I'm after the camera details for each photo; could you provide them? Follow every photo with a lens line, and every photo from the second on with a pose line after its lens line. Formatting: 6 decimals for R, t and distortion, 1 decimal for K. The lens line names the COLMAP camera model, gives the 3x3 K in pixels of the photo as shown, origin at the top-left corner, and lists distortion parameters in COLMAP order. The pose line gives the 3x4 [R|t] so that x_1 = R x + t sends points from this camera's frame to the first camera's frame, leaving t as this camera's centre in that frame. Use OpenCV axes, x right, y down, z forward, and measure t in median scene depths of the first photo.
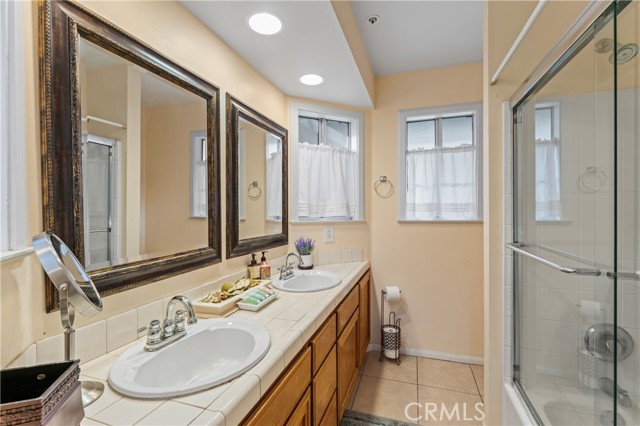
lens RADIAL K [[286.8, 0, 317.6], [0, 286.8, 211.2], [0, 0, 1]] dist [-0.003966, -0.000628]
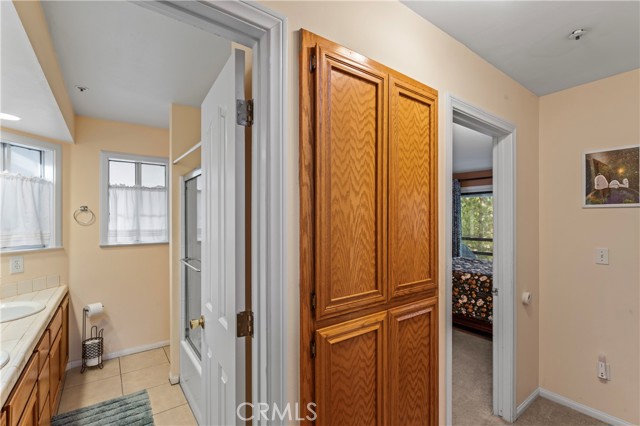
lens RADIAL K [[286.8, 0, 318.6], [0, 286.8, 221.7], [0, 0, 1]] dist [-0.003966, -0.000628]
pose [[0.569211, -0.000183, 0.822192, -0.168513], [-0.002110, 0.999996, 0.001683, -0.068026], [-0.822189, -0.002693, 0.569208, -0.385038]]
